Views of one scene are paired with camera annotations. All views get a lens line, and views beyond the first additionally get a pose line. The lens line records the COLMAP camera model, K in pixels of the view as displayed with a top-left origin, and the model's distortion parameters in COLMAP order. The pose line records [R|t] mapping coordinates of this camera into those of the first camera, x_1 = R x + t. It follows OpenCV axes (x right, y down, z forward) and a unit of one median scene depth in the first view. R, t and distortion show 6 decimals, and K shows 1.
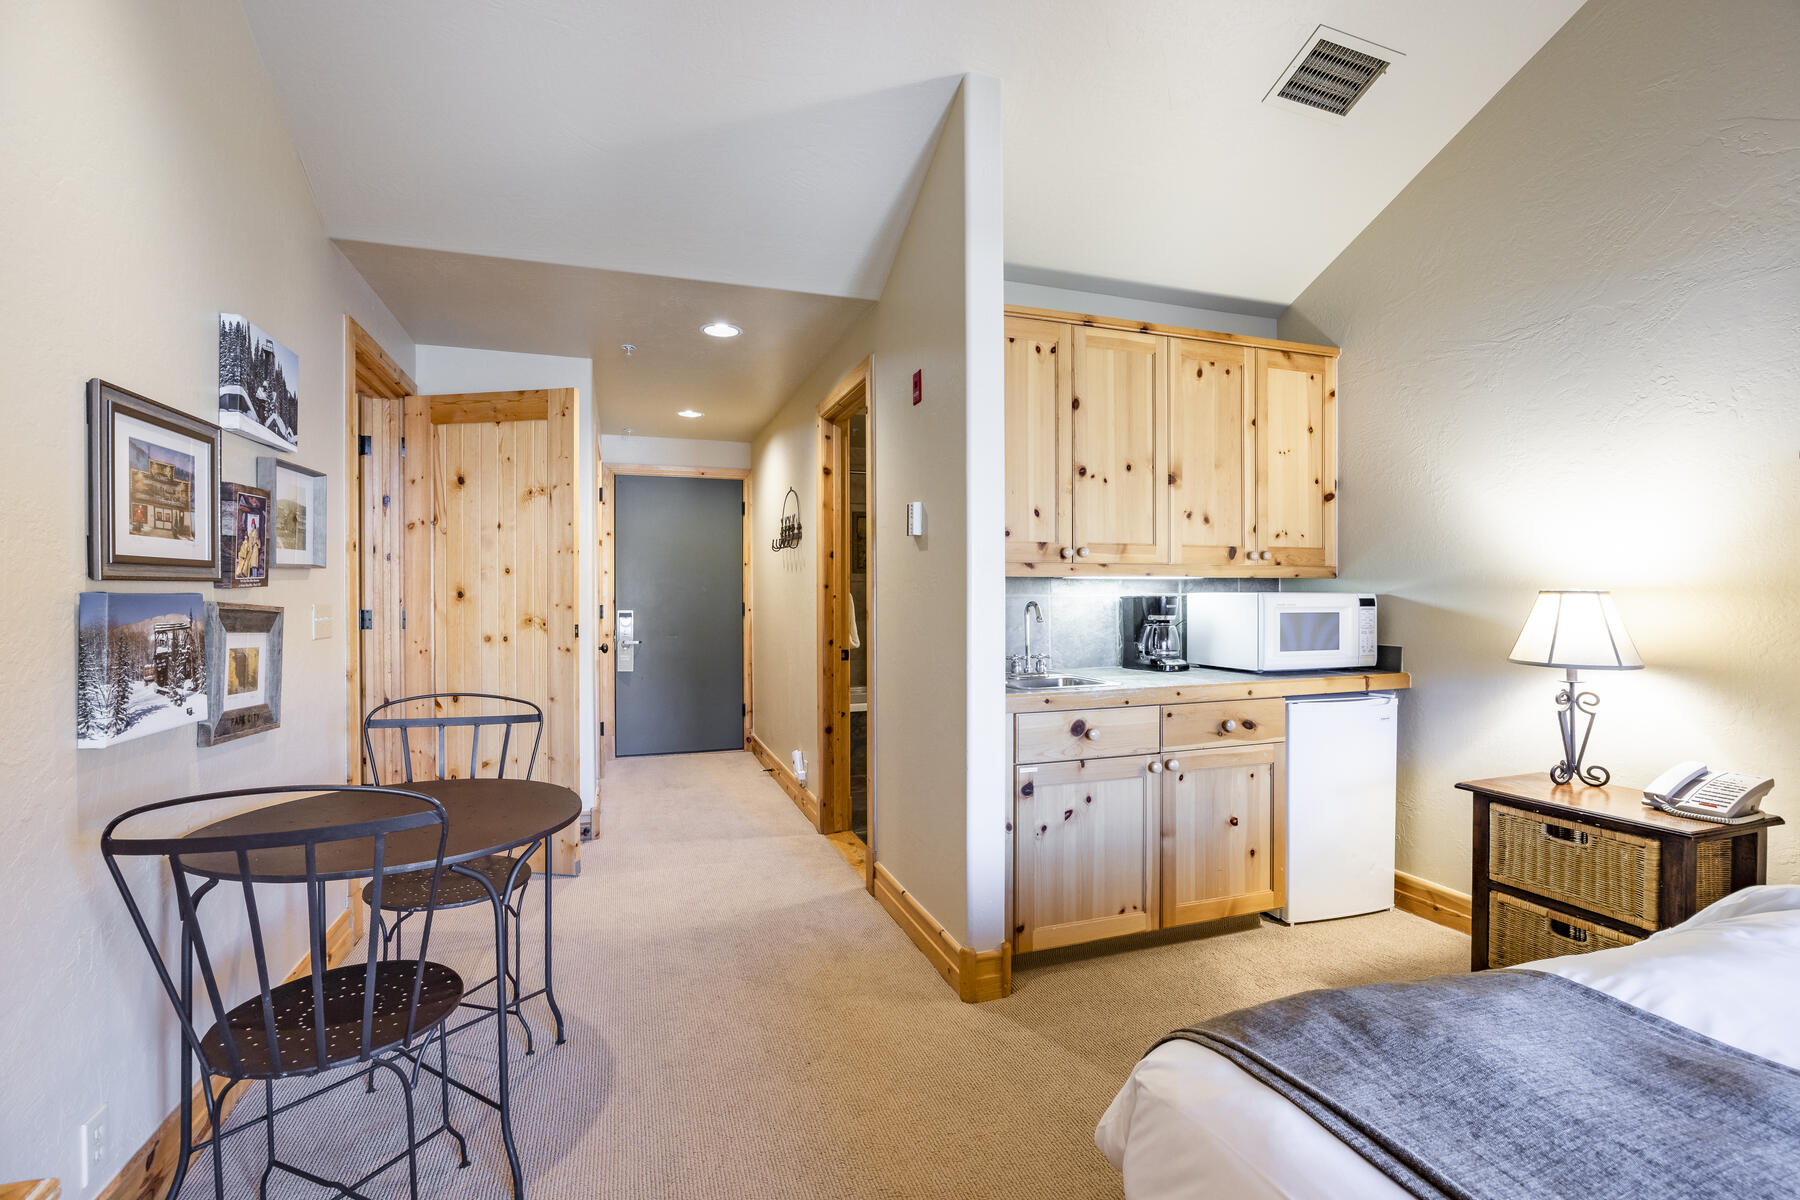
lens RADIAL K [[768.8, 0, 901.4], [0, 768.8, 603.6], [0, 0, 1]] dist [-0.013667, -0.000292]
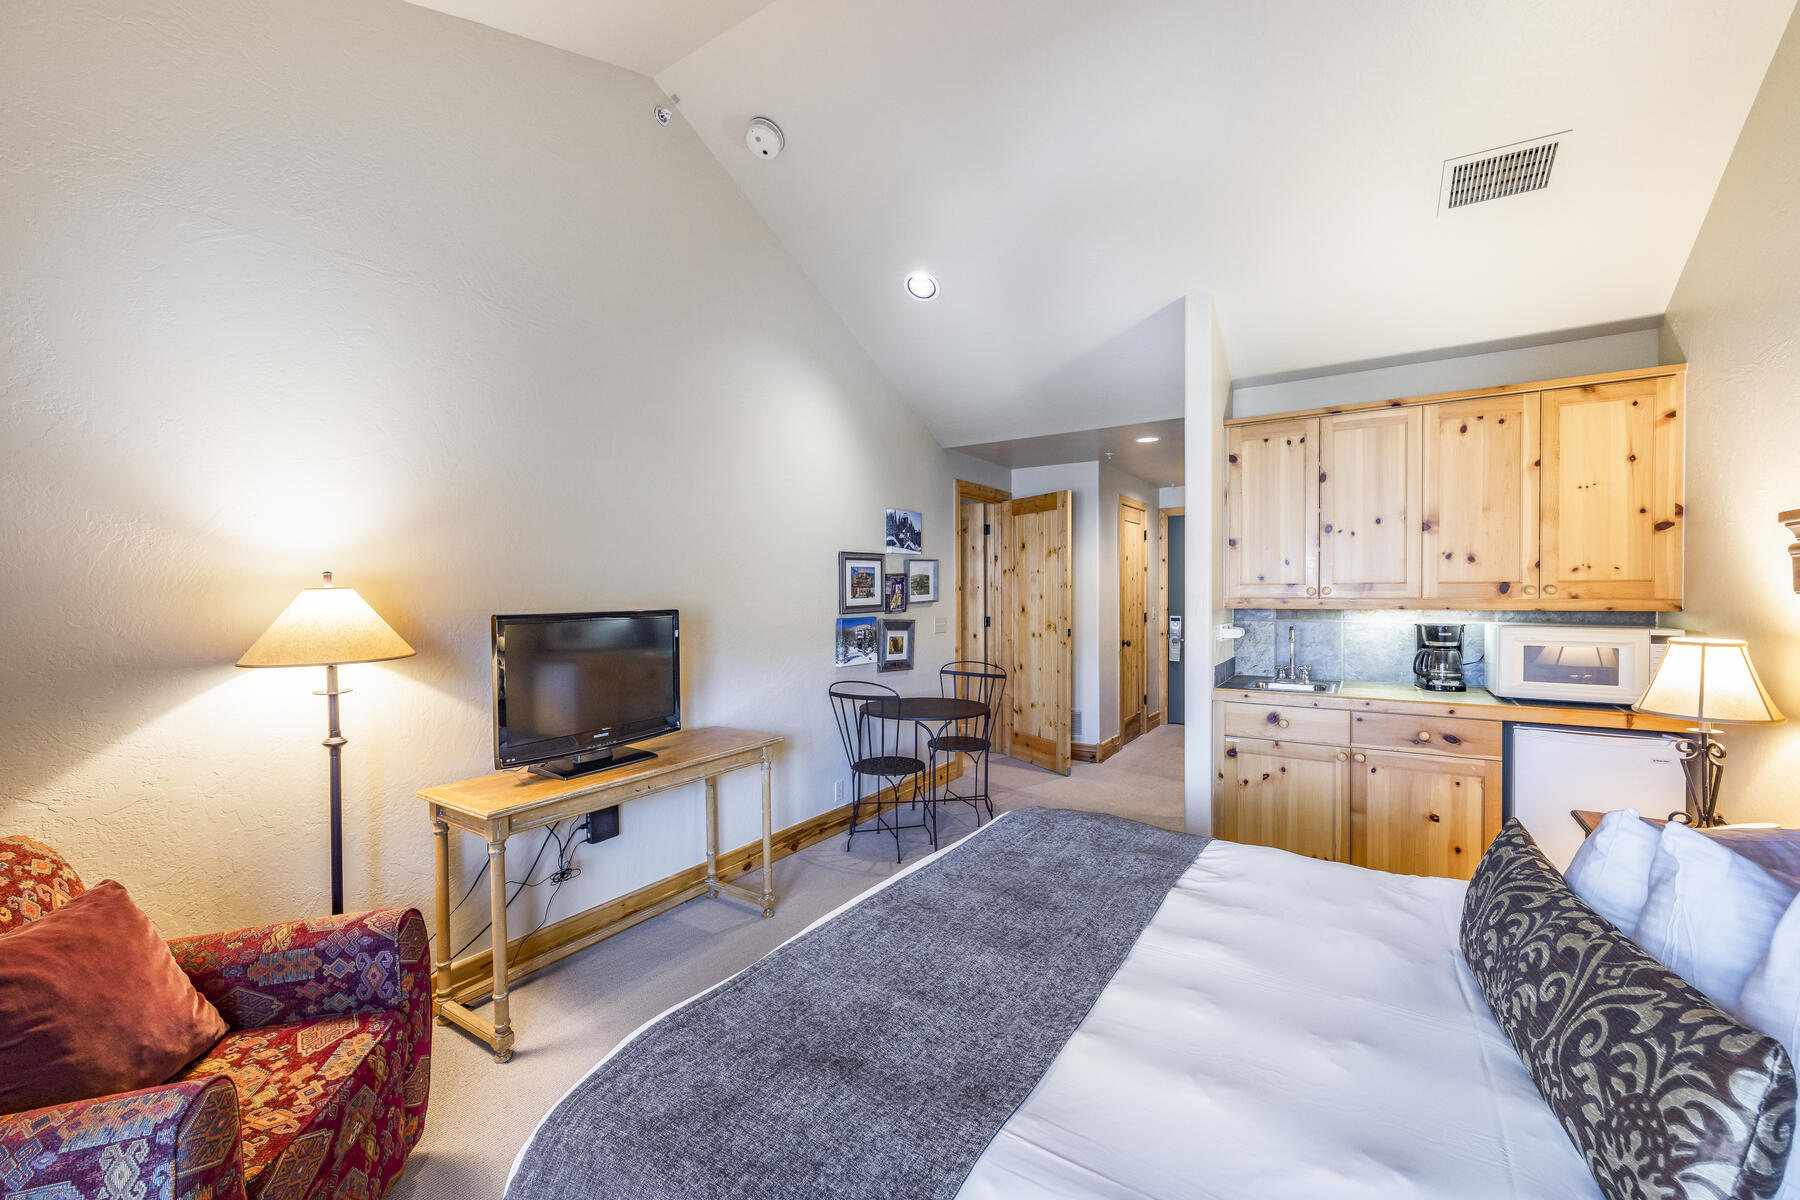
lens RADIAL K [[746.8, 0, 899.9], [0, 746.8, 602.8], [0, 0, 1]] dist [-0.007195, 0.000510]
pose [[0.590459, 0.010993, -0.806992, 0.893088], [-0.000307, 0.999910, 0.013397, -0.067637], [0.807067, -0.007662, 0.590410, -0.362519]]
